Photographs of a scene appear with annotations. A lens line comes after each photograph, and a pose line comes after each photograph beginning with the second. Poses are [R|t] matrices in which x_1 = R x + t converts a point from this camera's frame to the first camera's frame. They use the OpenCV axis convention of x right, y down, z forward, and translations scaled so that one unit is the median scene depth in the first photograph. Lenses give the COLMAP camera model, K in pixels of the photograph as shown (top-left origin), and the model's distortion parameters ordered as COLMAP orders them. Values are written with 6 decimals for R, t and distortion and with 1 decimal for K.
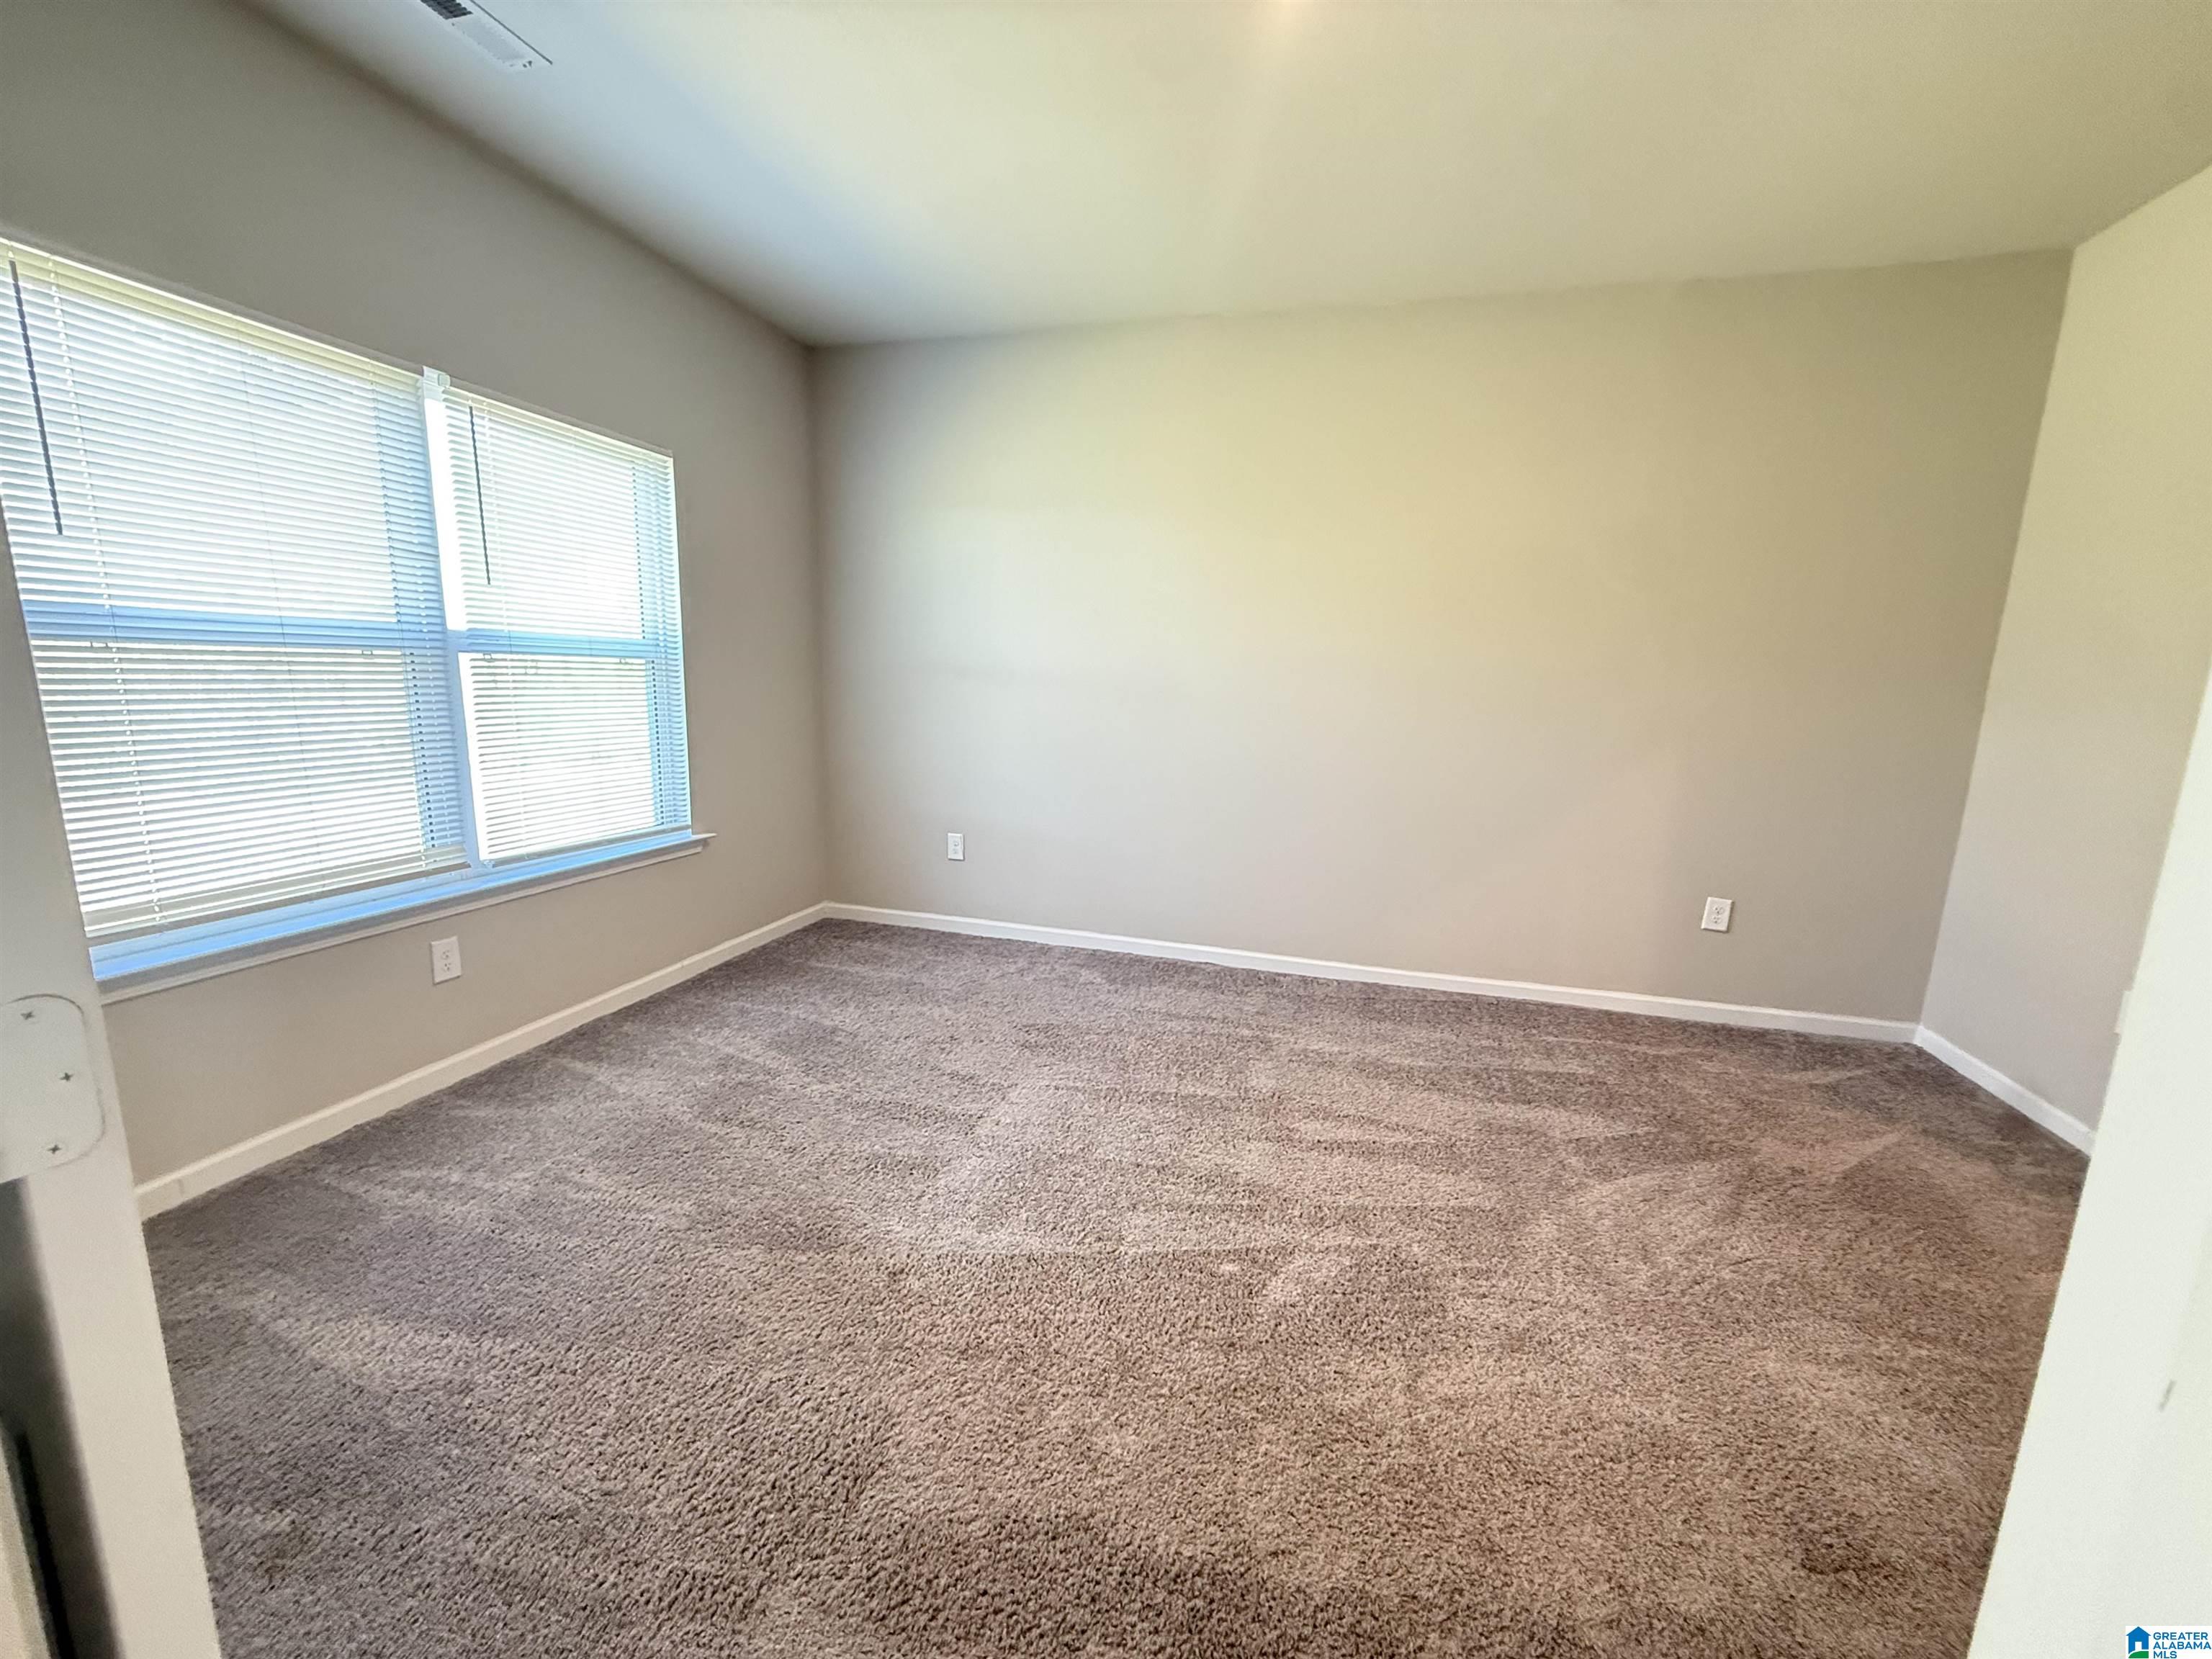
lens RADIAL K [[884.2, 0, 1090.4], [0, 884.2, 830.2], [0, 0, 1]] dist [-0.006759, -0.000221]
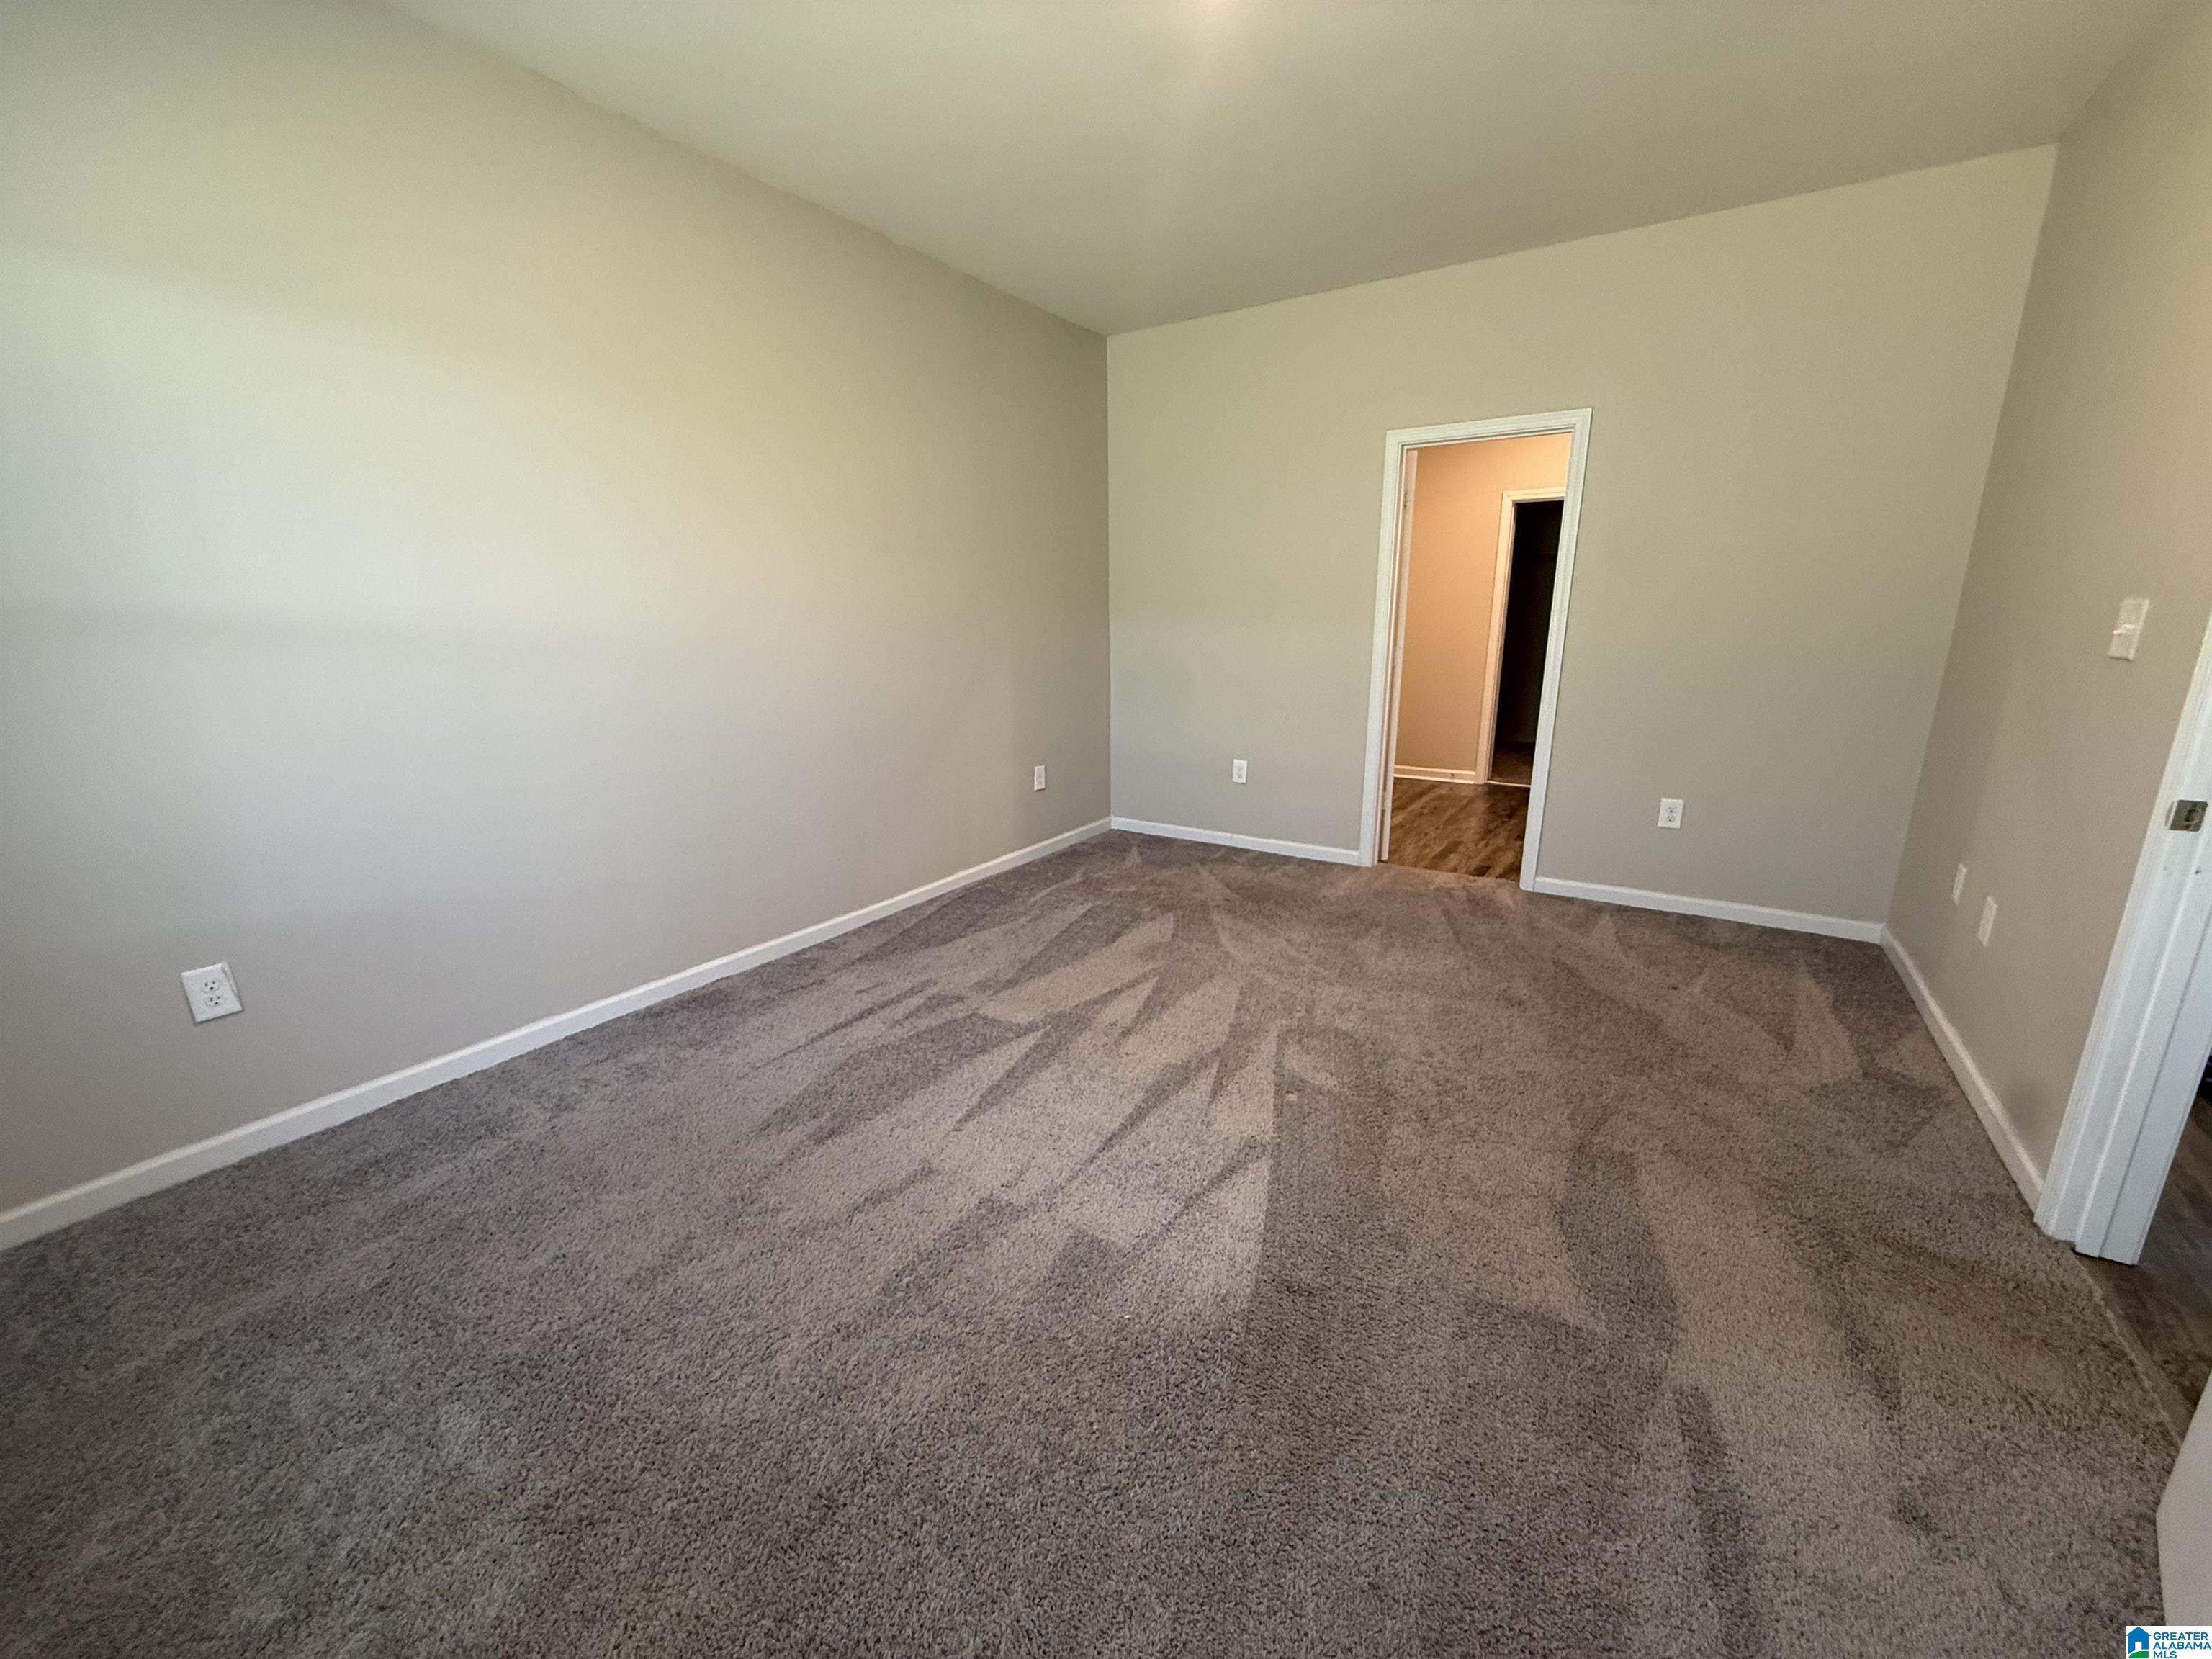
lens RADIAL K [[884.2, 0, 1101.5], [0, 884.2, 836.9], [0, 0, 1]] dist [-0.006759, -0.000221]
pose [[0.276191, -0.264994, 0.923849, -0.636529], [0.181208, 0.958356, 0.220718, -0.116618], [-0.943866, 0.106448, 0.312709, 0.546778]]
